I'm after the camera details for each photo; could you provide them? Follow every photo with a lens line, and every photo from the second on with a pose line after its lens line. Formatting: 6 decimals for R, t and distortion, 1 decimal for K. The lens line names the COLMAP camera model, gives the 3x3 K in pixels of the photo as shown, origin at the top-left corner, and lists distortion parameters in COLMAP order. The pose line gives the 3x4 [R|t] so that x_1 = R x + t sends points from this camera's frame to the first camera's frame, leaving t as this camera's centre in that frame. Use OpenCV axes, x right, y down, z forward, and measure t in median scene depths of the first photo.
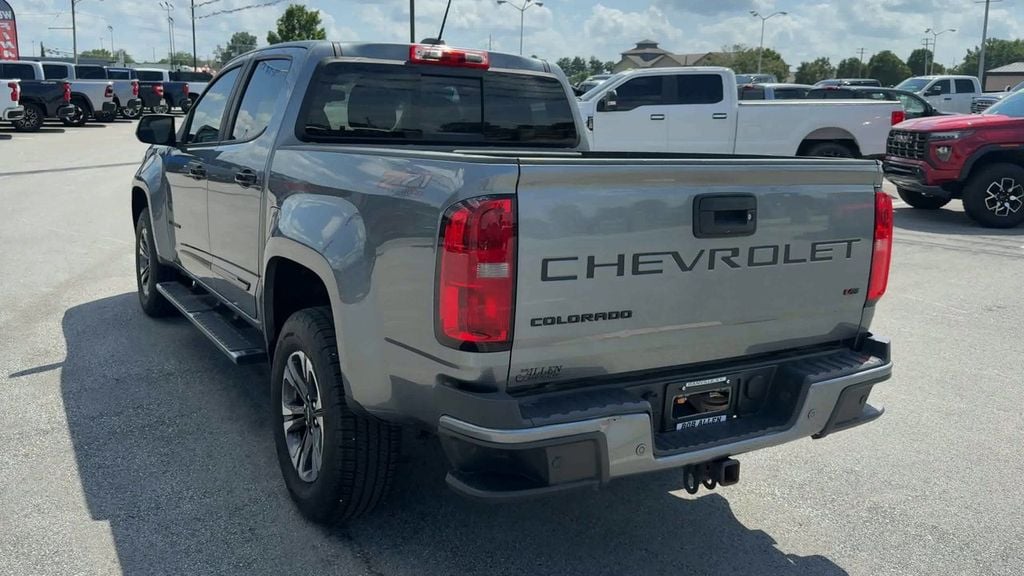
lens RADIAL K [[845.1, 0, 479.8], [0, 845.1, 241.2], [0, 0, 1]] dist [0.108854, -0.198057]
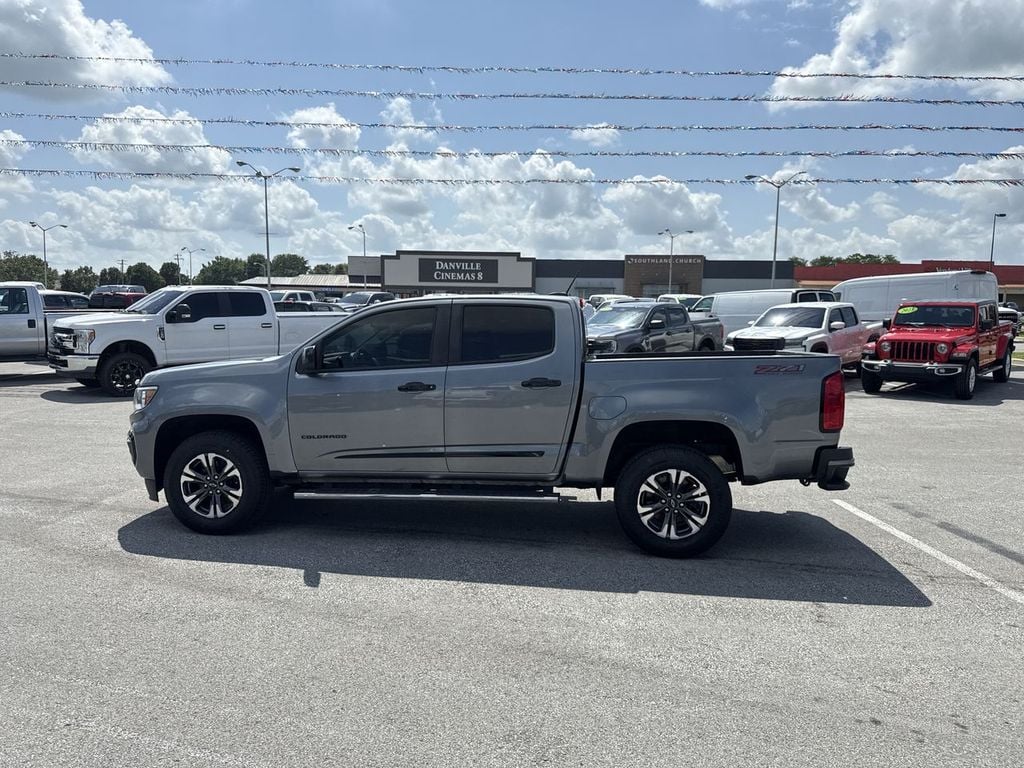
lens RADIAL K [[700.9, 0, 510.6], [0, 700.9, 415.2], [0, 0, 1]] dist [0.064977, -0.099709]
pose [[0.608396, -0.124501, 0.783808, -1.588821], [0.129957, 0.989916, 0.056367, -0.119280], [-0.782921, 0.067568, 0.618440, 0.322389]]
